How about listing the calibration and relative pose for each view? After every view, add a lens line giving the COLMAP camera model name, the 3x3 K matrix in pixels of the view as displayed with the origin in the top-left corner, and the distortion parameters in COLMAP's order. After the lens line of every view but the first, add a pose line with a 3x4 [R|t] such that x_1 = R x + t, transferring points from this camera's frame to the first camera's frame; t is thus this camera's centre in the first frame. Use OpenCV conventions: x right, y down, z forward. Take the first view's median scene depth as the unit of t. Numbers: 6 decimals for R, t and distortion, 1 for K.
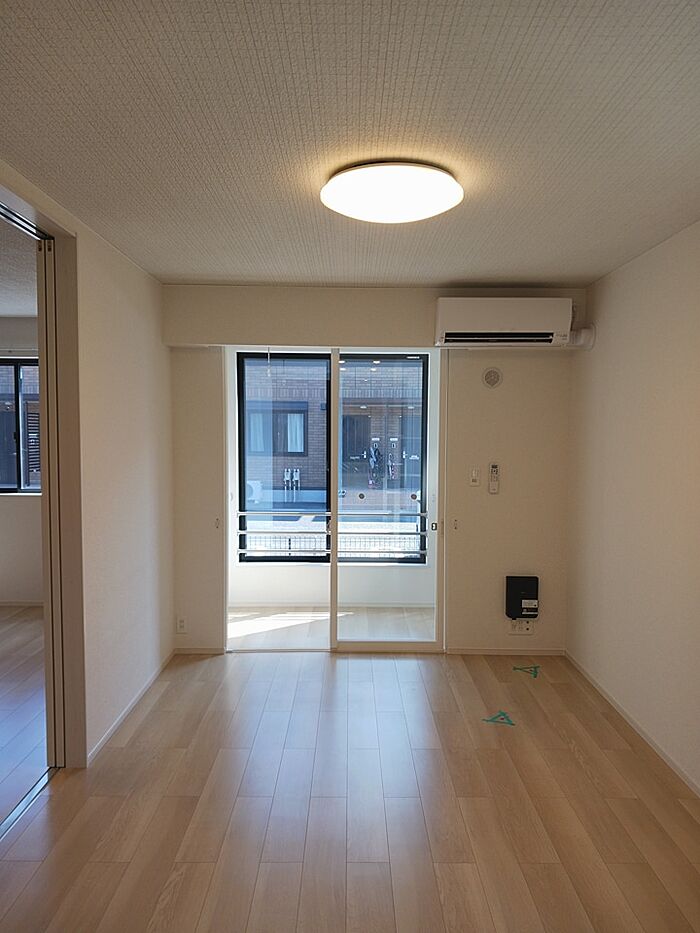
lens RADIAL K [[725.1, 0, 350.8], [0, 725.1, 464.9], [0, 0, 1]] dist [0.022827, -0.039352]
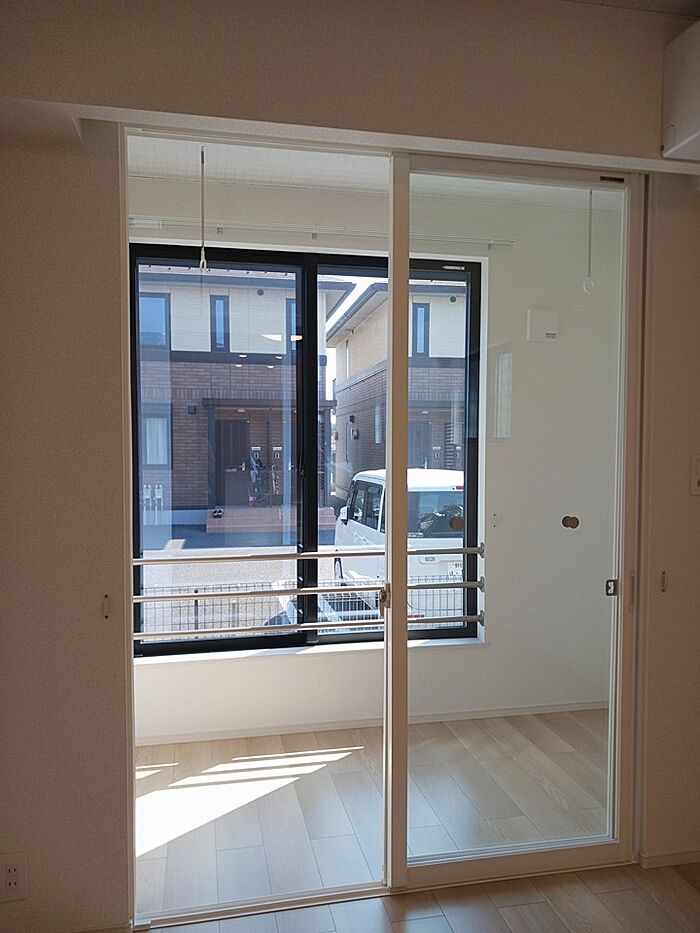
lens RADIAL K [[725.1, 0, 354.7], [0, 725.1, 468.2], [0, 0, 1]] dist [0.022827, -0.039352]
pose [[0.977468, -0.014338, 0.210597, -0.104219], [0.018019, 0.999716, -0.015571, 0.011165], [-0.210314, 0.019015, 0.977449, 0.460132]]
